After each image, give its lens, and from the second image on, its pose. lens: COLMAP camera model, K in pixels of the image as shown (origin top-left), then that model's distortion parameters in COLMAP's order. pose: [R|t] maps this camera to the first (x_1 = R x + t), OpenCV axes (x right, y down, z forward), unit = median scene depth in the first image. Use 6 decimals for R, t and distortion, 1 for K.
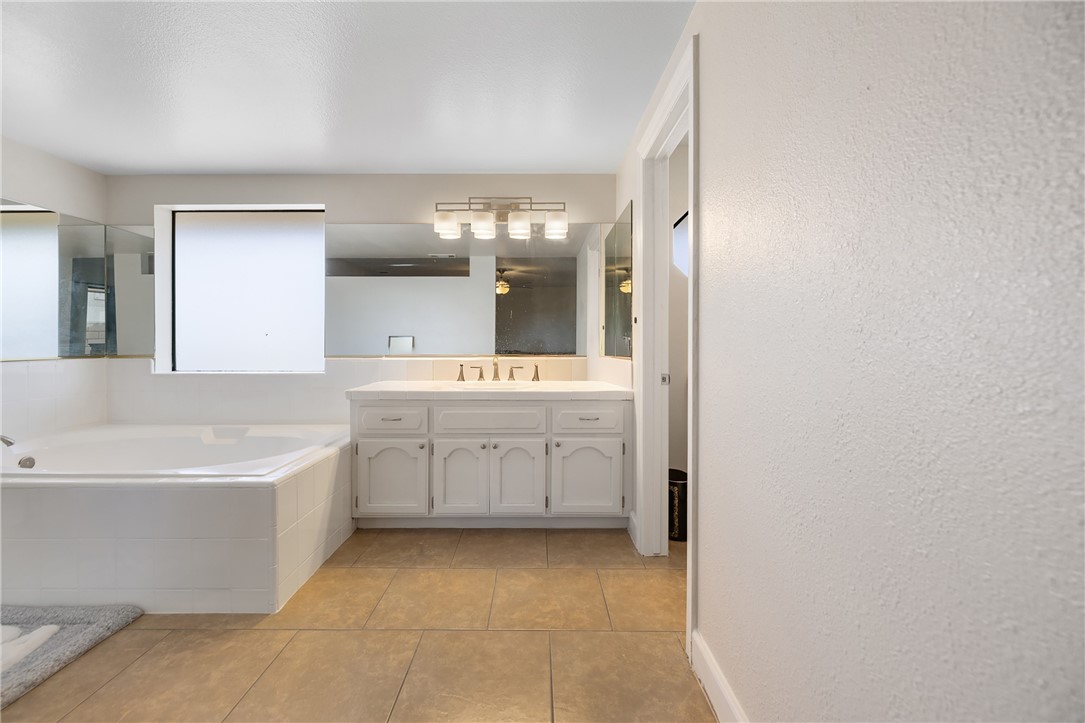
lens RADIAL K [[459.5, 0, 539.0], [0, 459.5, 348.9], [0, 0, 1]] dist [0.000682, -0.000470]
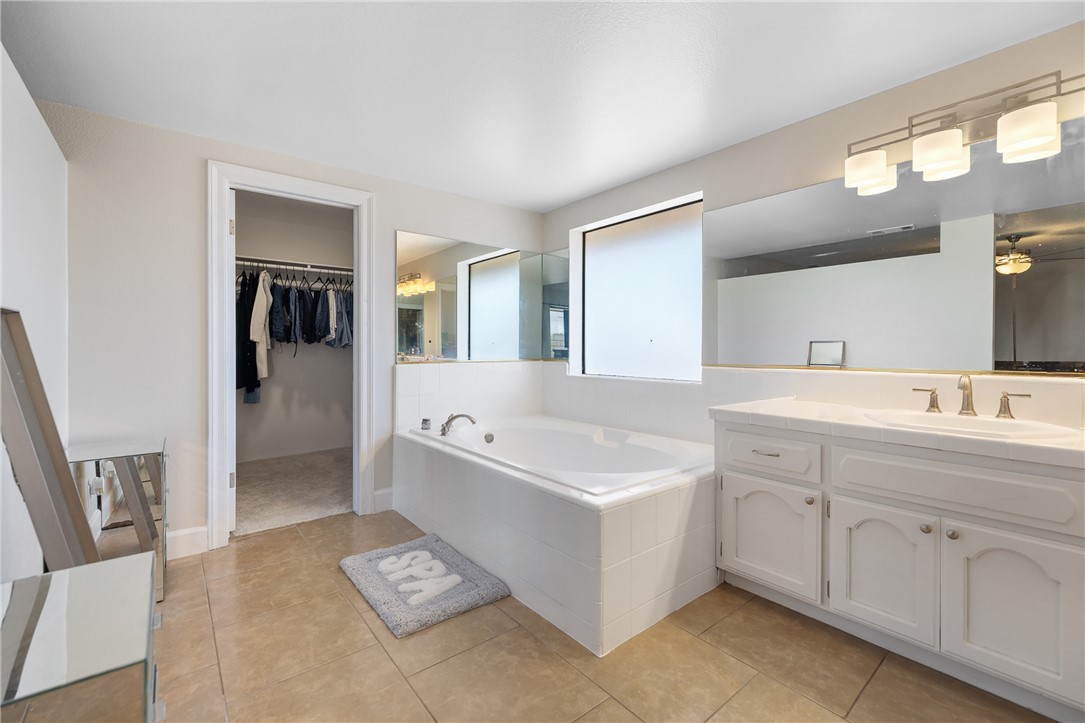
lens RADIAL K [[459.5, 0, 539.0], [0, 459.5, 348.9], [0, 0, 1]] dist [0.000682, -0.000470]
pose [[0.621069, 0.001810, -0.783754, 0.028270], [-0.013502, 0.999874, -0.008390, -0.002376], [0.783640, 0.015793, 0.621015, 0.244347]]
